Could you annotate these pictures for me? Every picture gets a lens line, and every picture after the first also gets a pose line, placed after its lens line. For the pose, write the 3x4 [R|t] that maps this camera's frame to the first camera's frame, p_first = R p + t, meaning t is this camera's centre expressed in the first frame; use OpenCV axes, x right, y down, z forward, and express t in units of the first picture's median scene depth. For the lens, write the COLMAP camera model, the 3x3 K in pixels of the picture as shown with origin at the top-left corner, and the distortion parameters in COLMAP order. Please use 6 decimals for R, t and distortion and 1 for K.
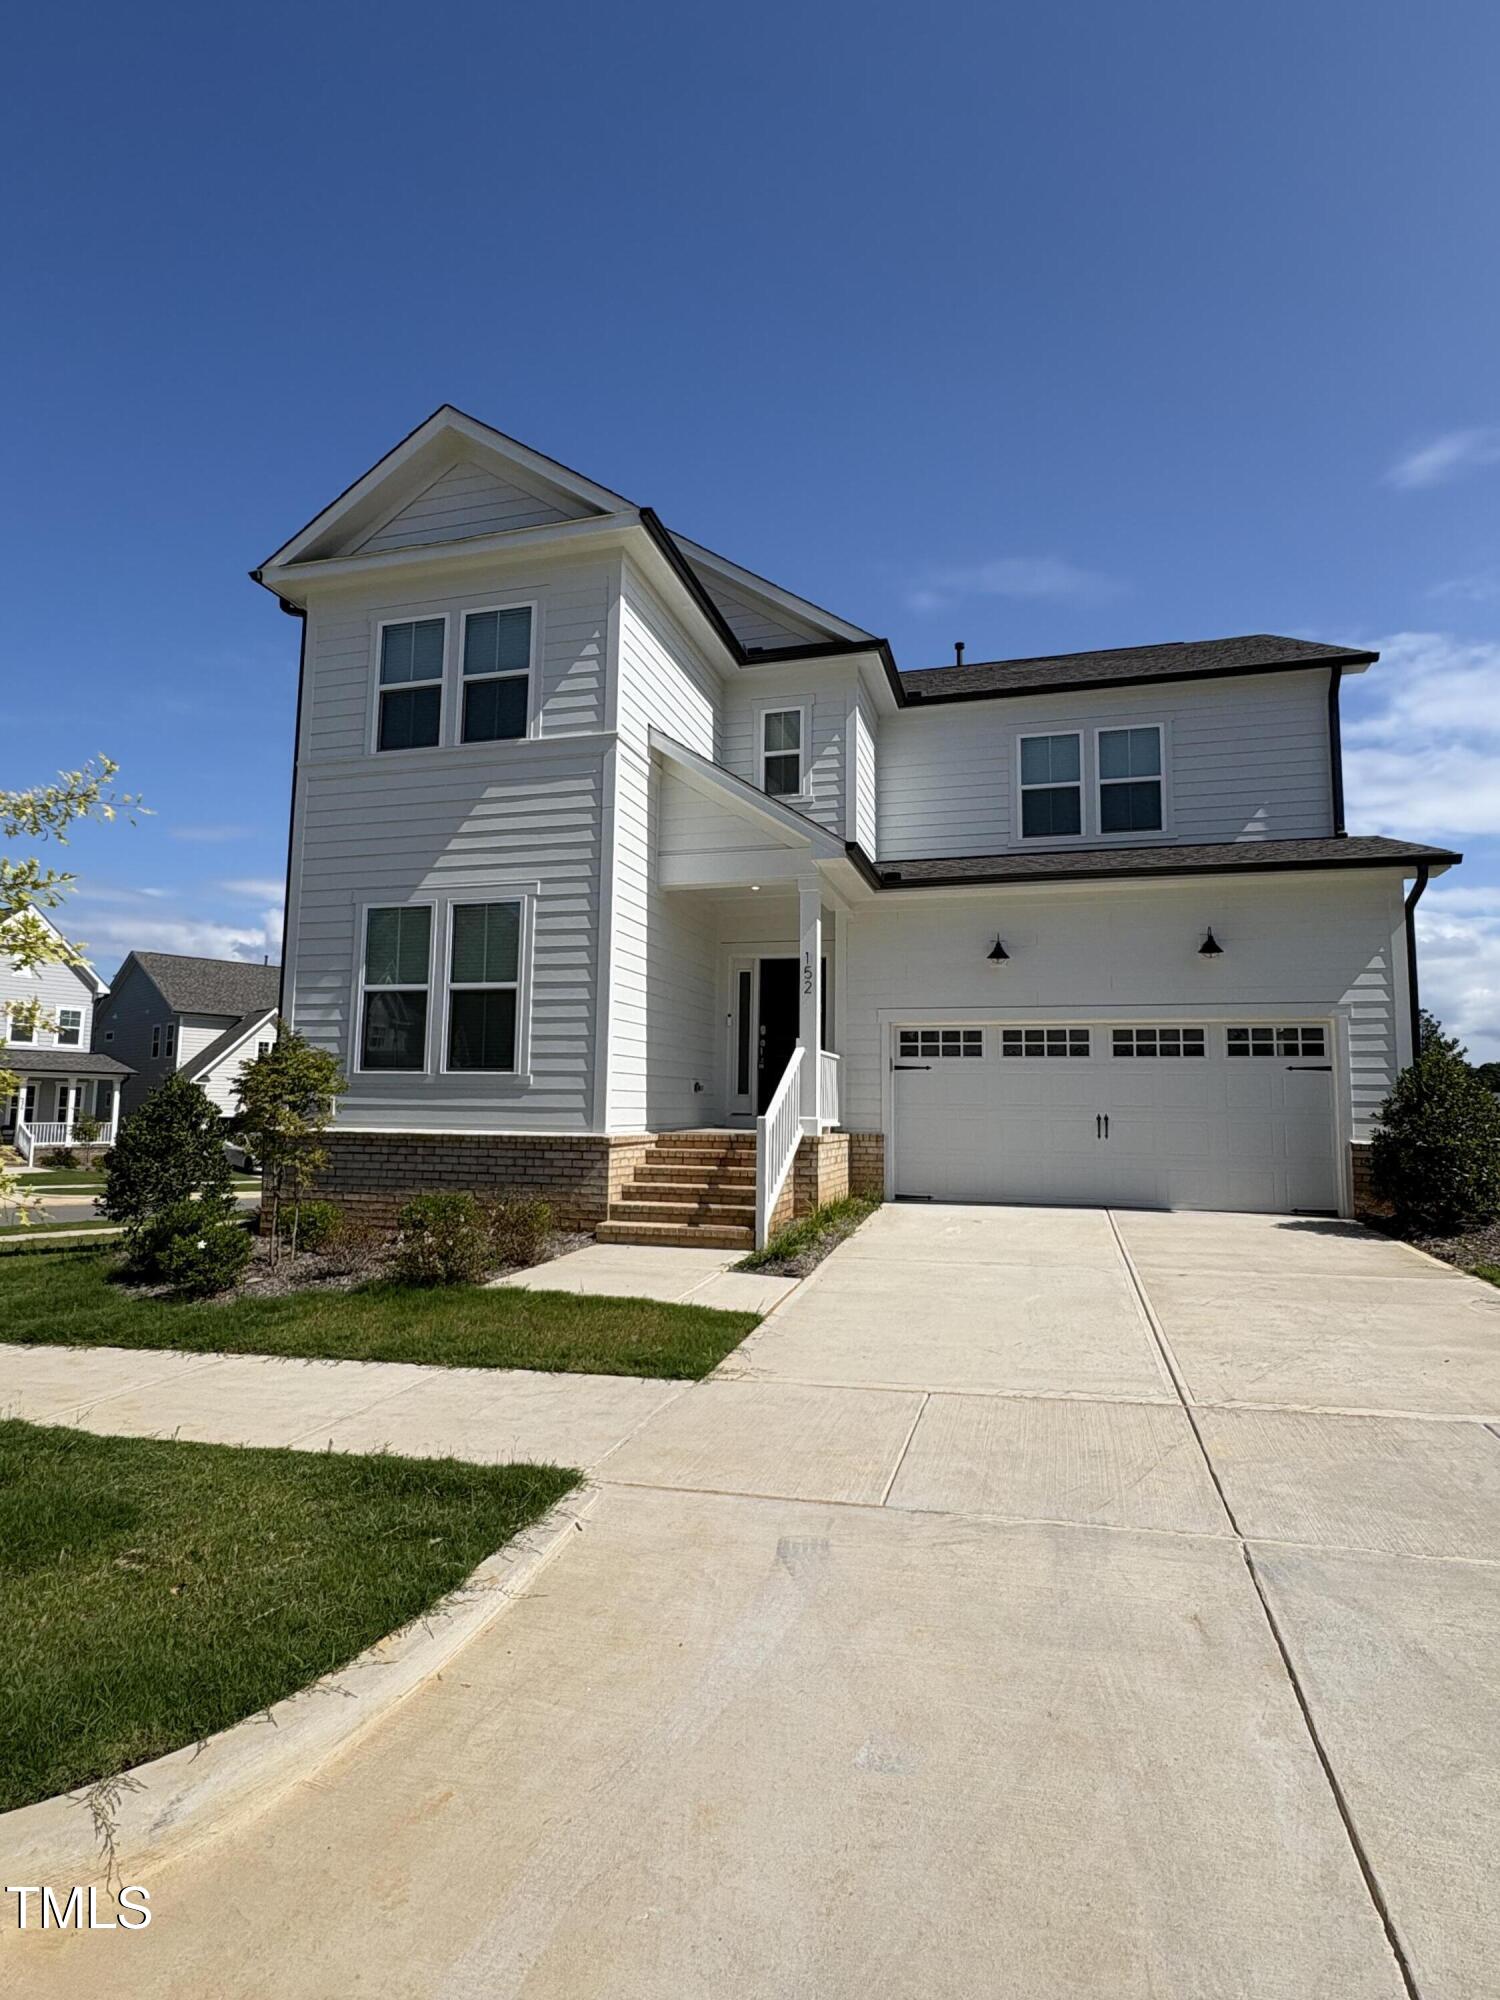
lens RADIAL K [[1031.6, 0, 750.0], [0, 1031.6, 1000.0], [0, 0, 1]] dist [-0.000385, 0.000159]
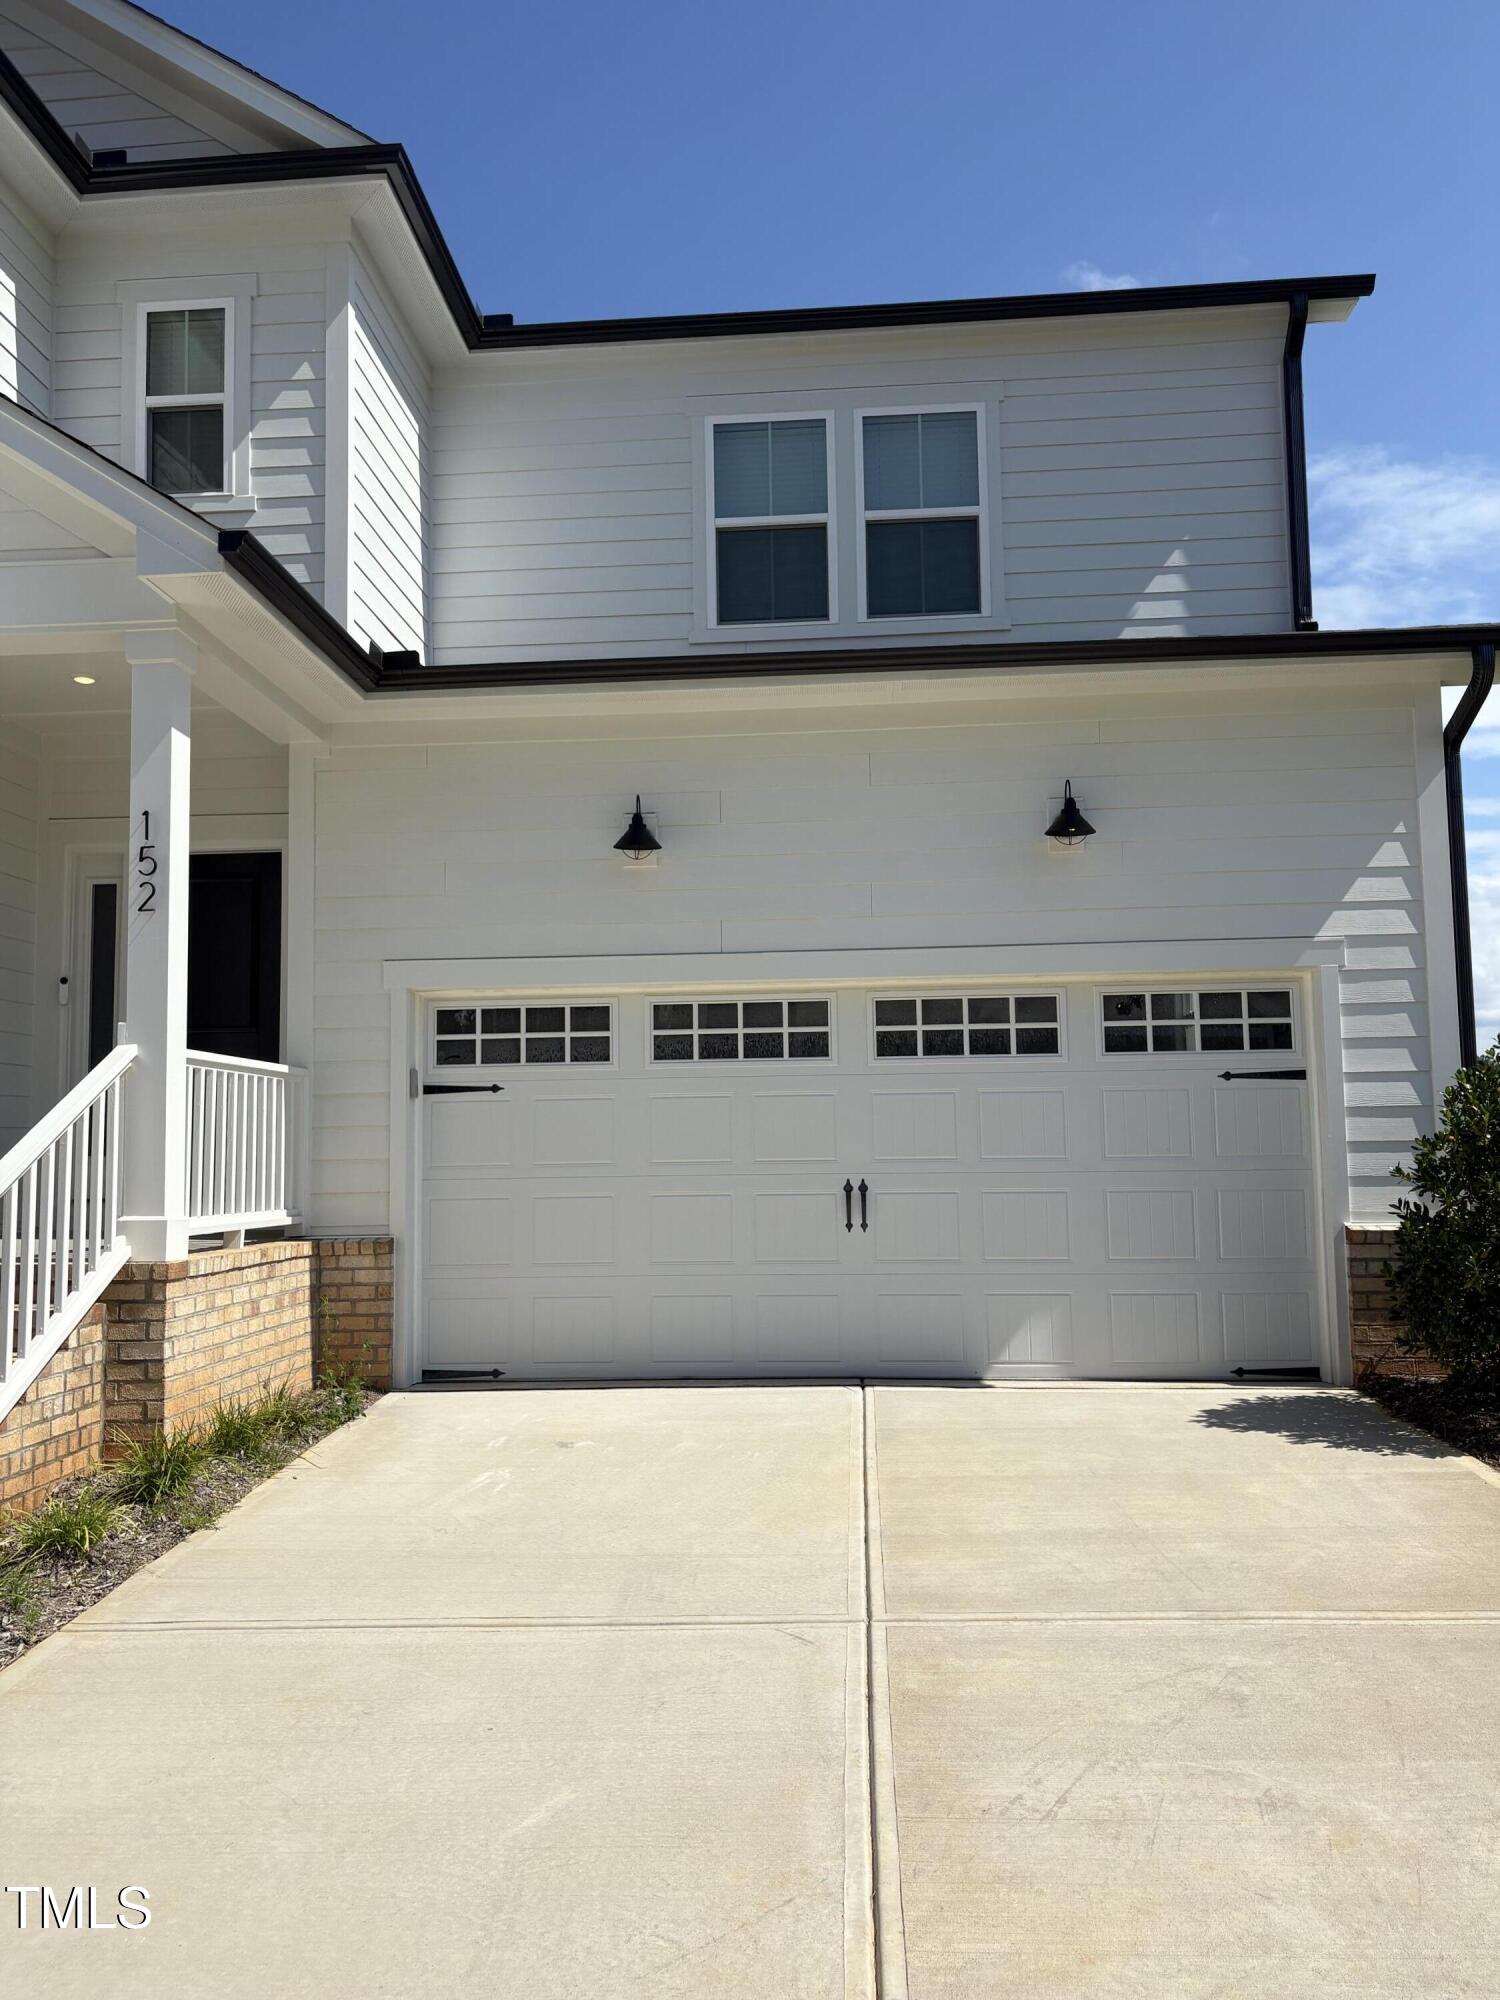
lens RADIAL K [[1516.6, 0, 750.0], [0, 1516.6, 1000.0], [0, 0, 1]] dist [0.071756, -0.095092]
pose [[0.978190, -0.006510, 0.207609, 0.144783], [0.005750, 0.999974, 0.004267, 0.024438], [-0.207632, -0.002980, 0.978203, 0.318728]]
